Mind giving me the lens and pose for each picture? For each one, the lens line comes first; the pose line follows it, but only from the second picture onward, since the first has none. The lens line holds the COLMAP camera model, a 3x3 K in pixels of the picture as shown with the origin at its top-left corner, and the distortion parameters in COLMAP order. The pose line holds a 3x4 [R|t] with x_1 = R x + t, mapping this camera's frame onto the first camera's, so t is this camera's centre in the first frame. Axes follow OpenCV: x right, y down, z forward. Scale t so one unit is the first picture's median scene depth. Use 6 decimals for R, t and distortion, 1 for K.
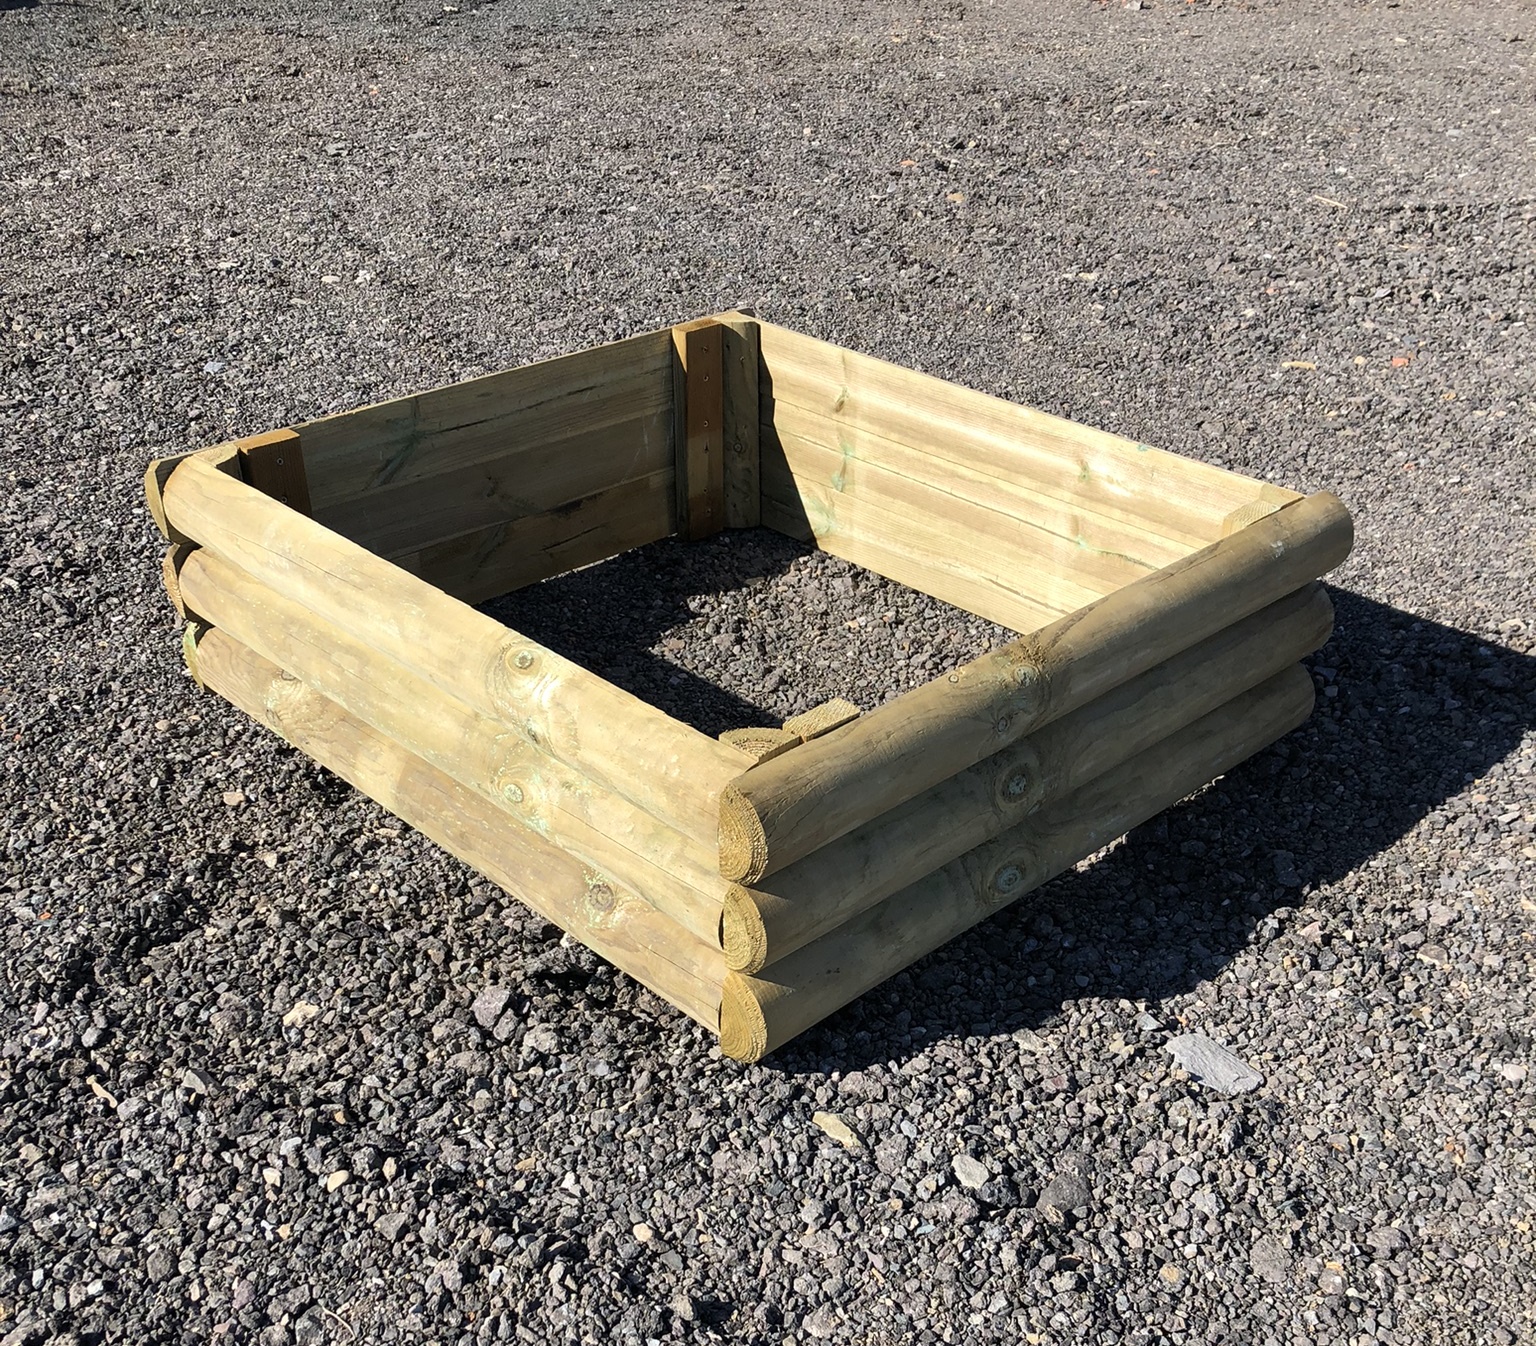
lens RADIAL K [[1835.8, 0, 768.0], [0, 1835.8, 673.0], [0, 0, 1]] dist [0.027644, 0.351368]
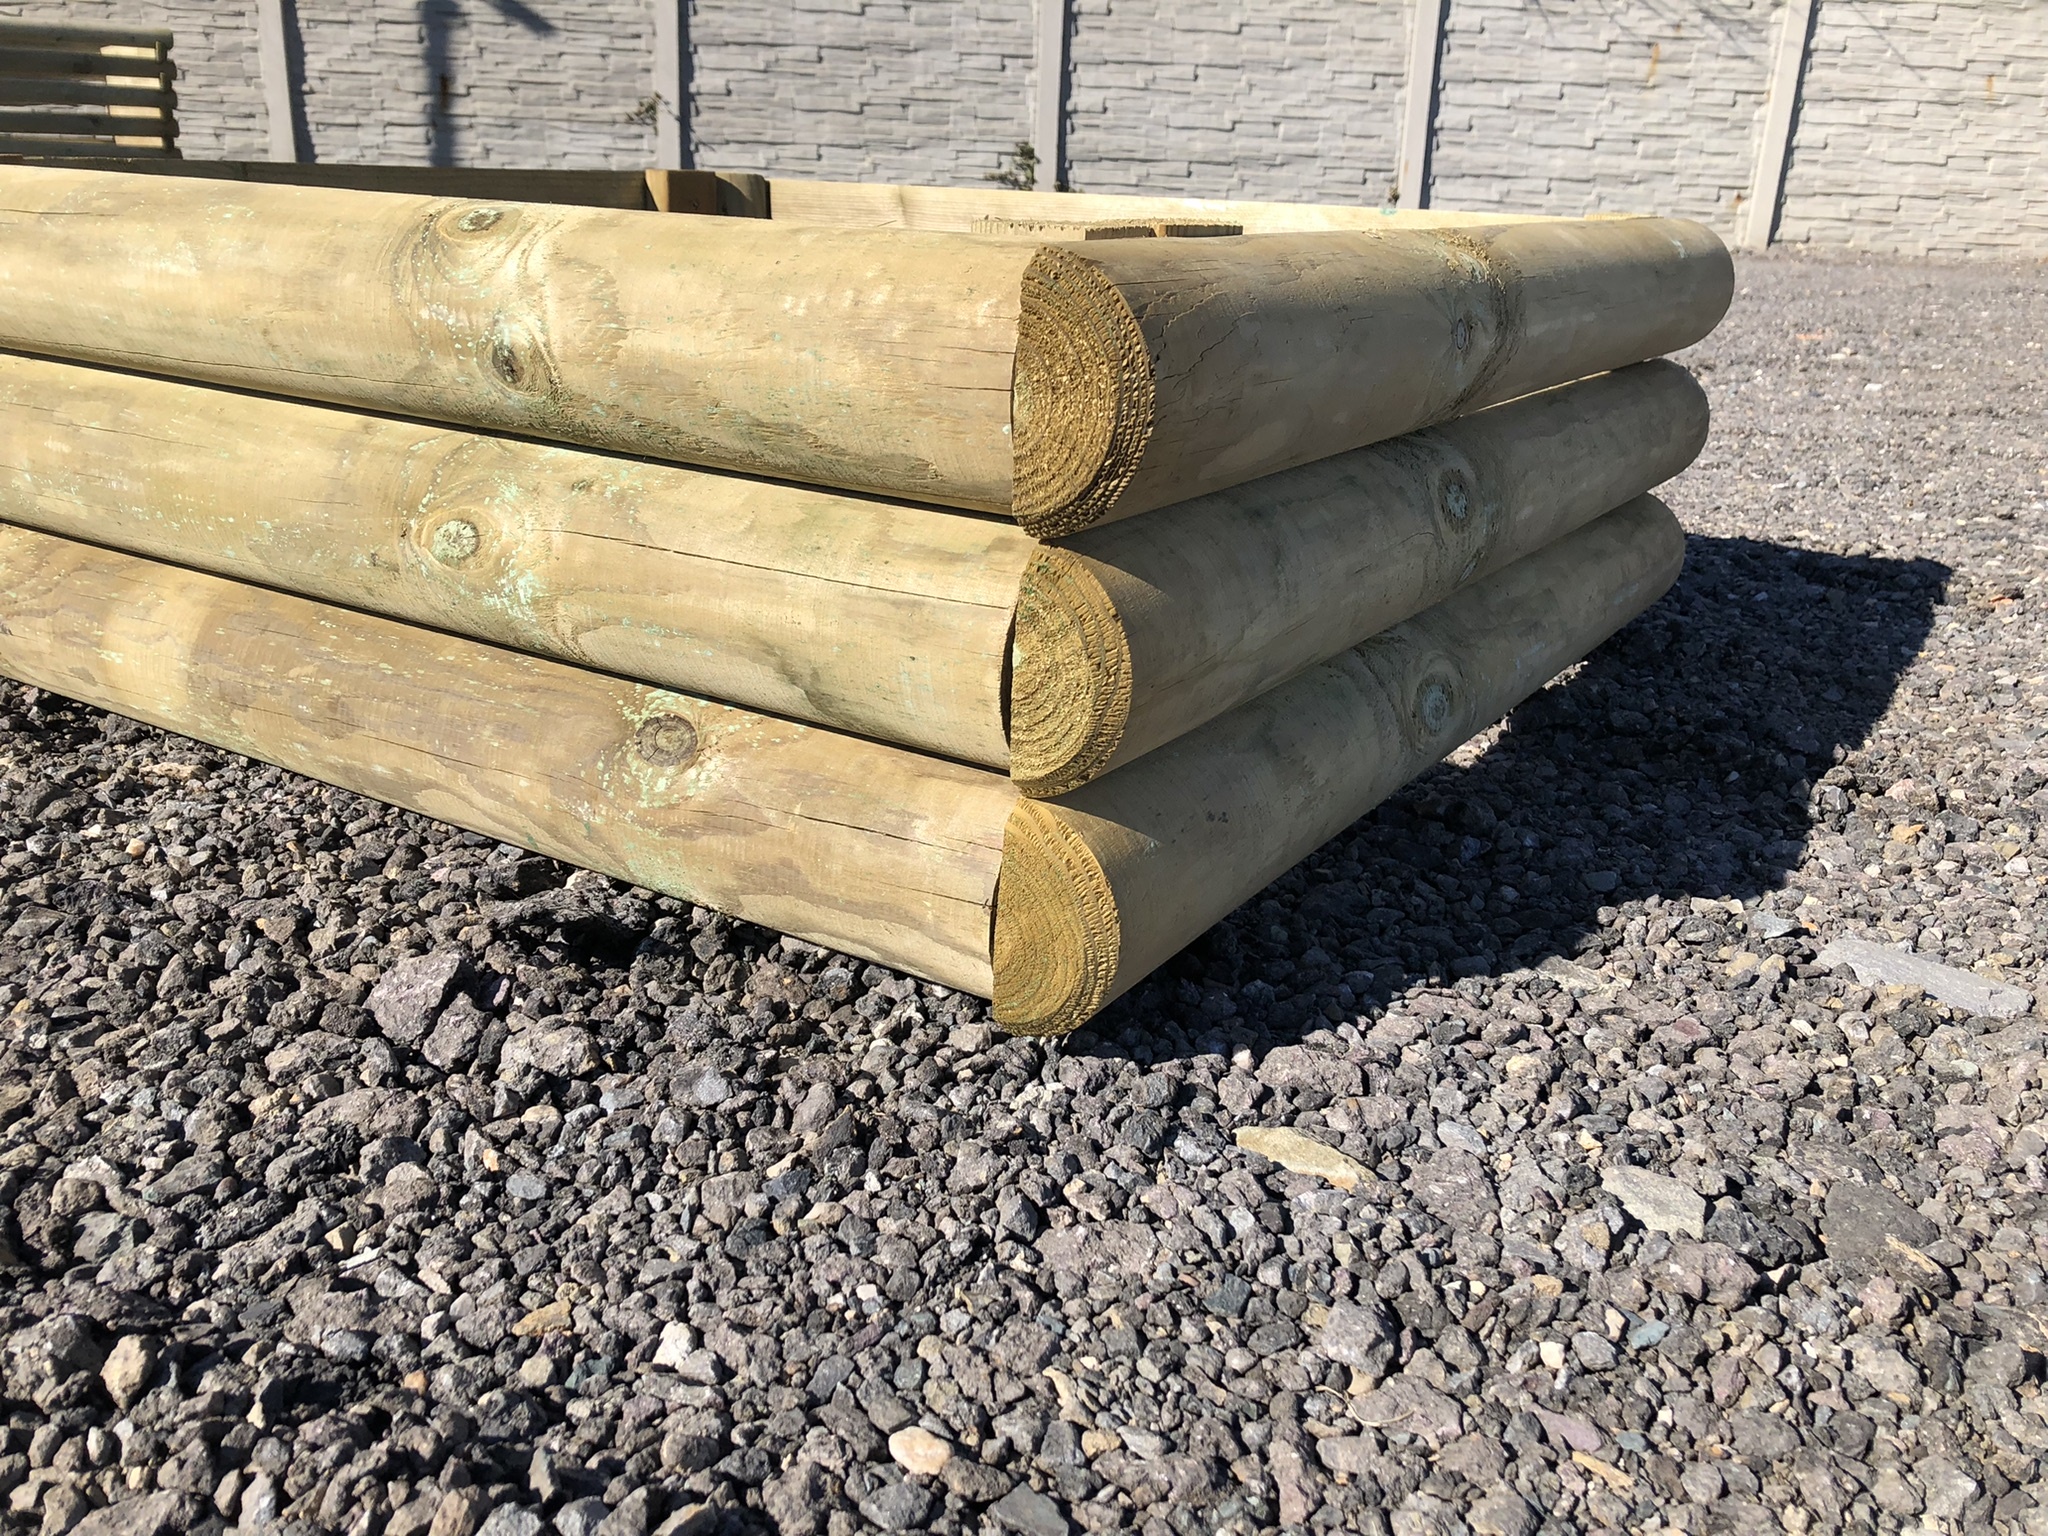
lens RADIAL K [[1776.7, 0, 1052.5], [0, 1776.7, 624.3], [0, 0, 1]] dist [-0.016166, 0.050925]
pose [[0.971296, -0.035922, 0.235146, -0.107909], [0.085316, 0.975371, -0.203403, 0.206290], [-0.222048, 0.217626, 0.950439, 0.600323]]
